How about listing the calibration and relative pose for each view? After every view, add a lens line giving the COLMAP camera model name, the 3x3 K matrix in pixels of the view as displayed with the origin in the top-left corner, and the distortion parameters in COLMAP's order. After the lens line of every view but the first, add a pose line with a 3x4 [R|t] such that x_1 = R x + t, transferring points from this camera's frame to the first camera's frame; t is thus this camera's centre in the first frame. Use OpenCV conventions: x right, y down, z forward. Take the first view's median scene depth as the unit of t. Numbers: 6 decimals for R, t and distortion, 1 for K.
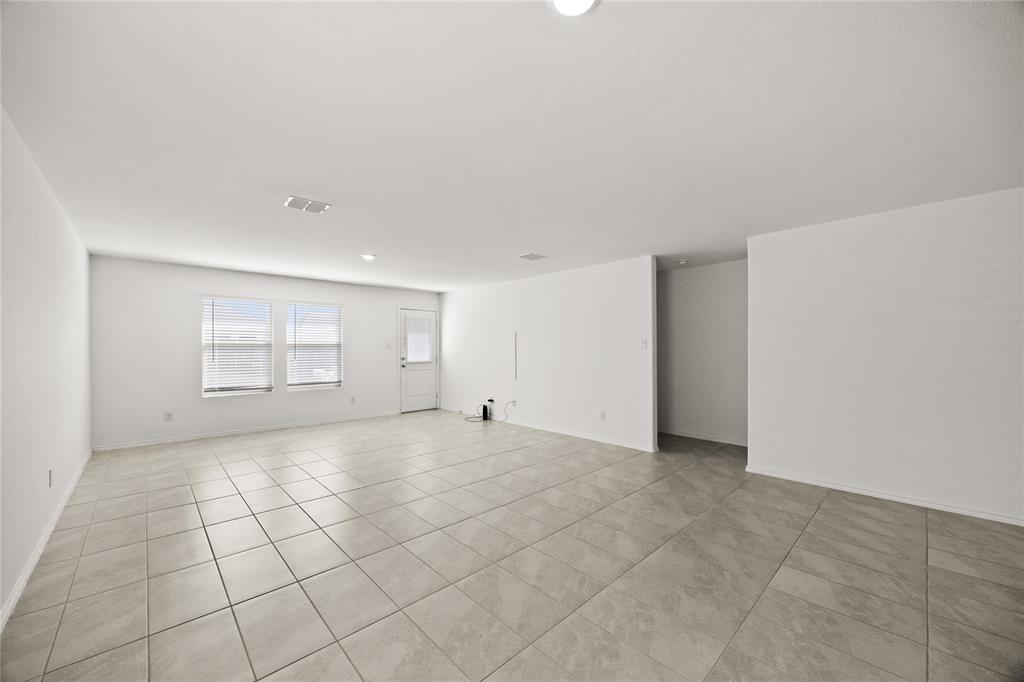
lens RADIAL K [[389.5, 0, 519.9], [0, 389.5, 345.3], [0, 0, 1]] dist [-0.004290, -0.000404]
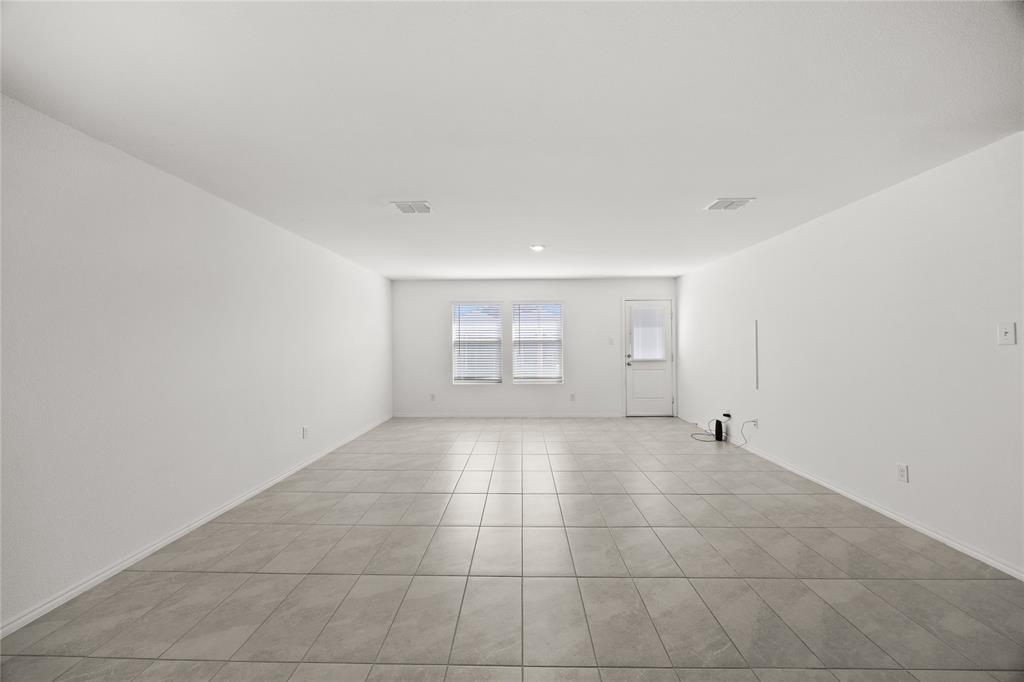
lens RADIAL K [[389.5, 0, 512.1], [0, 389.5, 341.4], [0, 0, 1]] dist [-0.004290, -0.000404]
pose [[0.702305, -0.008333, -0.711828, 0.173468], [0.009892, 0.999949, -0.001946, 0.000351], [0.711808, -0.005674, 0.702351, 0.211735]]
